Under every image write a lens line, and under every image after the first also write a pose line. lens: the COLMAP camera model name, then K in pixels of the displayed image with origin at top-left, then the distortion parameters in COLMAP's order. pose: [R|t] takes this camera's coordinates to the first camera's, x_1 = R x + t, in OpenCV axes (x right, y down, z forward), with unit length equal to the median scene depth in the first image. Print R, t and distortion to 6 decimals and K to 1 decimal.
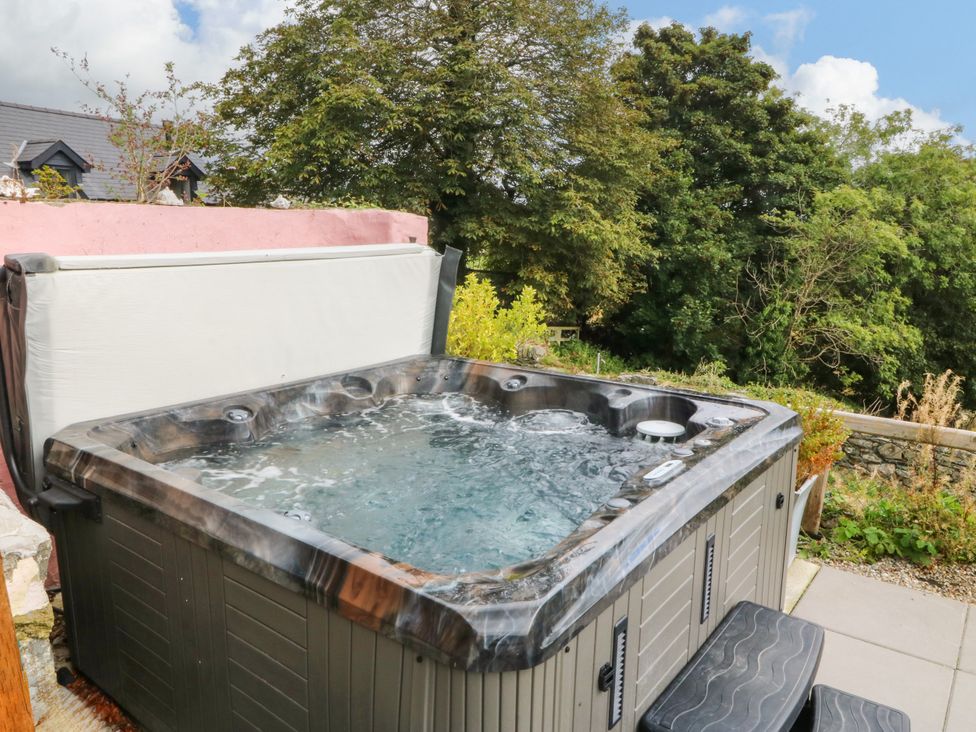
lens RADIAL K [[705.2, 0, 489.1], [0, 705.2, 345.5], [0, 0, 1]] dist [0.000888, -0.001076]
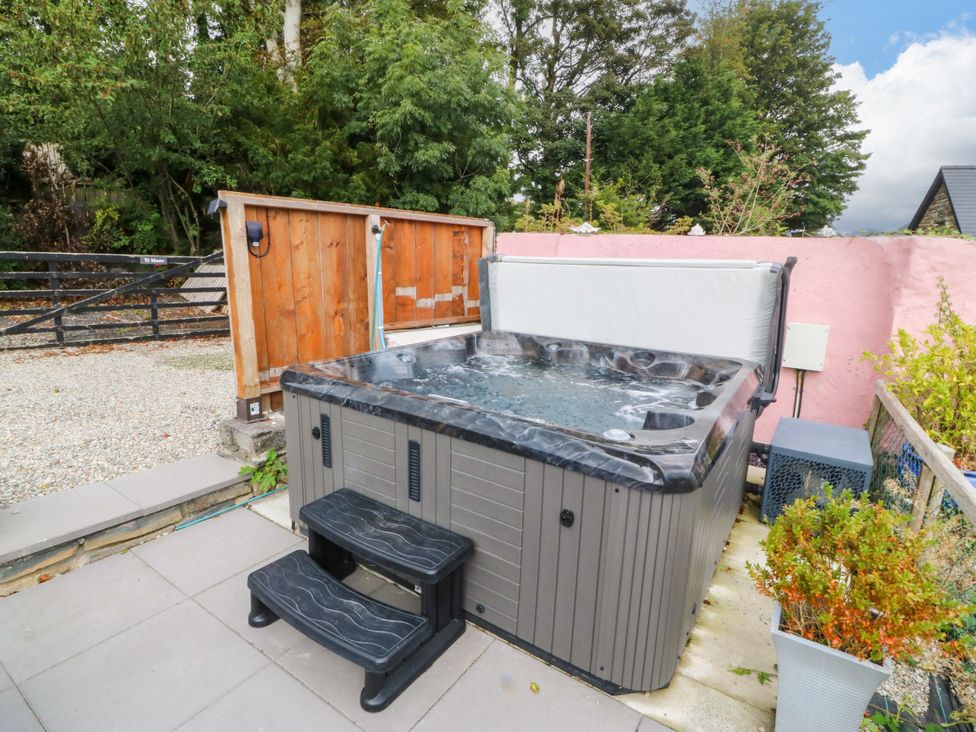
lens RADIAL K [[508.4, 0, 485.8], [0, 508.4, 354.7], [0, 0, 1]] dist [-0.003243, -0.013000]
pose [[0.066077, 0.189084, -0.979735, 0.805074], [-0.192889, 0.965781, 0.173382, -0.066848], [0.978993, 0.177524, 0.100288, 0.619608]]
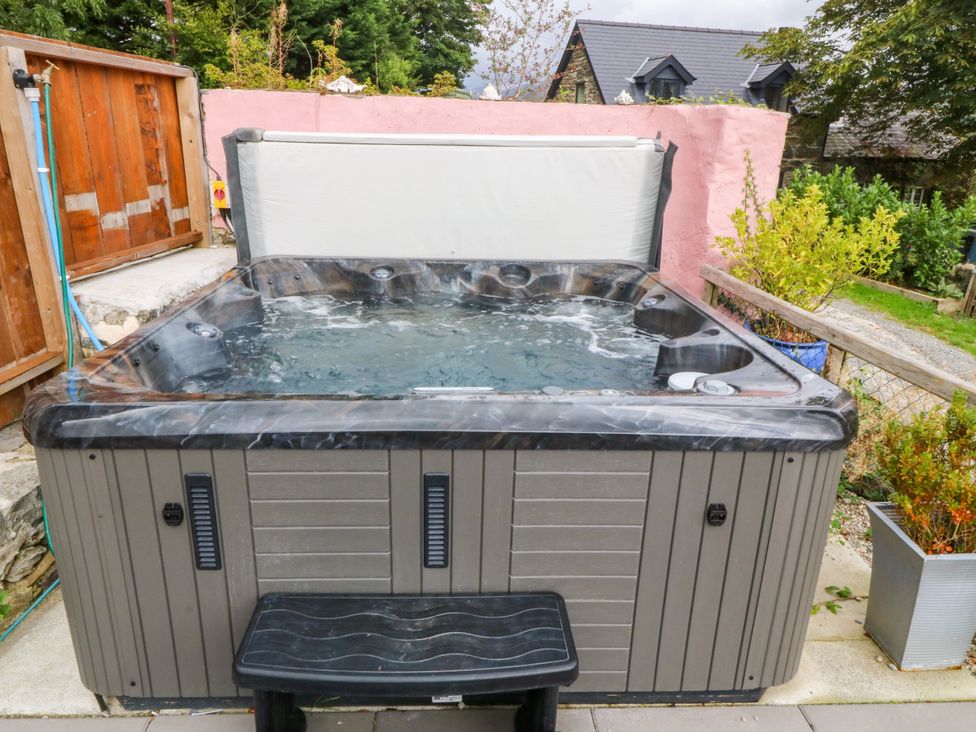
lens RADIAL K [[678.8, 0, 484.8], [0, 678.8, 353.3], [0, 0, 1]] dist [0.023537, -0.040575]
pose [[0.649869, 0.244988, -0.719480, 0.552321], [-0.146331, 0.969246, 0.197861, -0.022492], [0.745826, -0.023302, 0.665733, 0.312848]]
